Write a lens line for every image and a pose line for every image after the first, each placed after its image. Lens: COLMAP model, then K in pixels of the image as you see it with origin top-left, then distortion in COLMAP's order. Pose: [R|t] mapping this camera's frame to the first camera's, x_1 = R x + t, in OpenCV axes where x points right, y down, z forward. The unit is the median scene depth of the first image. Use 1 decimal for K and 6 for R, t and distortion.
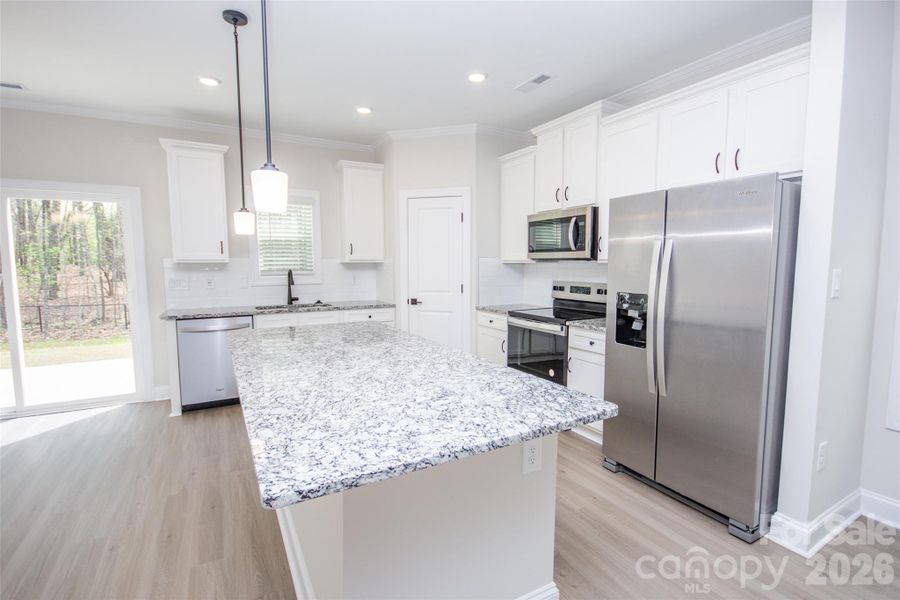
lens RADIAL K [[419.6, 0, 453.1], [0, 419.6, 299.3], [0, 0, 1]] dist [-0.000590, -0.000085]
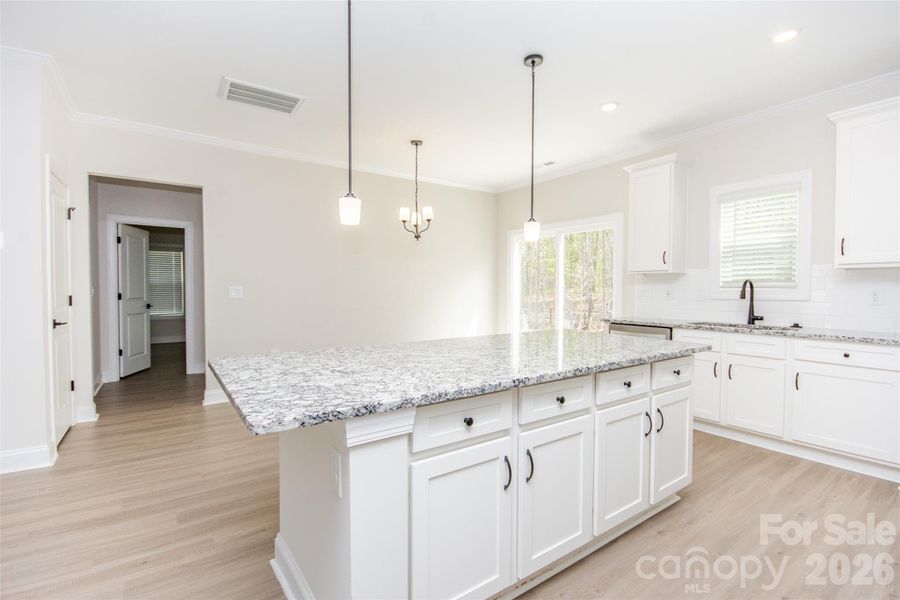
lens RADIAL K [[414.4, 0, 452.2], [0, 414.4, 294.3], [0, 0, 1]] dist [-0.003502, -0.000458]
pose [[0.101326, 0.017874, -0.994693, 0.378512], [-0.091355, 0.995781, 0.008588, 0.000358], [0.990650, 0.090000, 0.102532, 0.418563]]
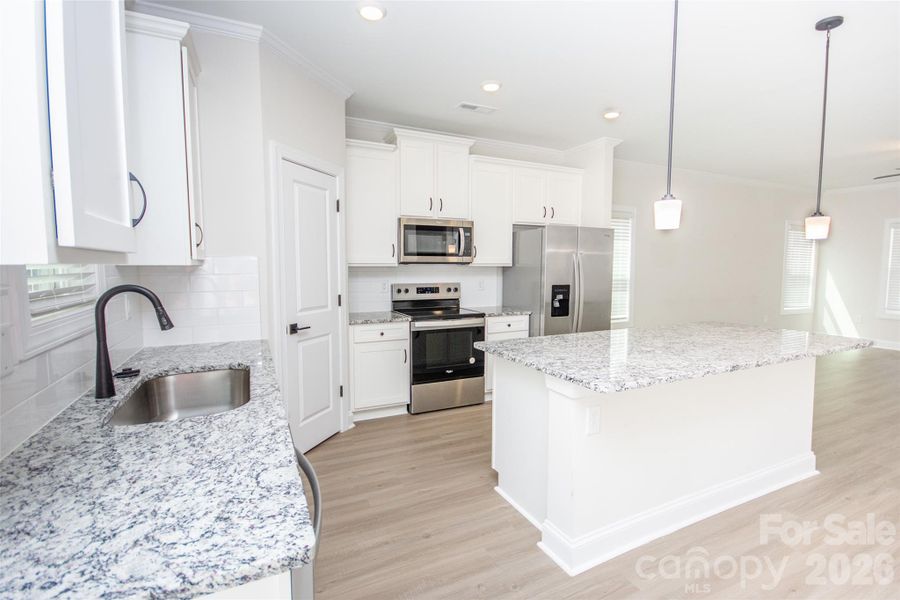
lens RADIAL K [[419.6, 0, 453.1], [0, 419.6, 299.3], [0, 0, 1]] dist [-0.000590, -0.000085]
pose [[0.066738, -0.077930, 0.994723, -0.793677], [0.084954, 0.993769, 0.072156, -0.071575], [-0.994147, 0.079690, 0.072943, 0.828351]]
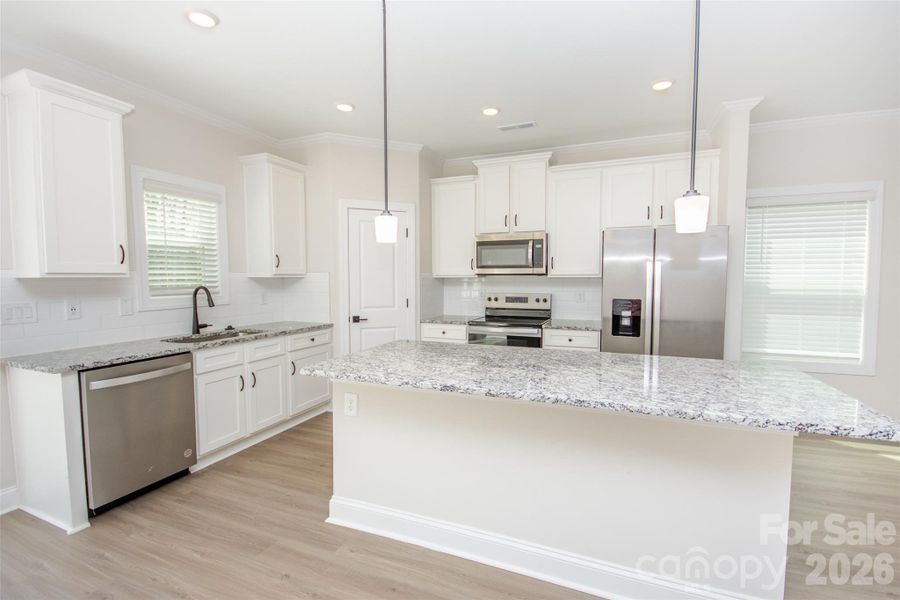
lens RADIAL K [[403.3, 0, 454.3], [0, 403.3, 300.4], [0, 0, 1]] dist [-0.003180, -0.000406]
pose [[0.787282, -0.035317, 0.615581, -0.541729], [0.054585, 0.998431, -0.012529, -0.015145], [-0.614173, 0.043465, 0.787974, 0.186697]]
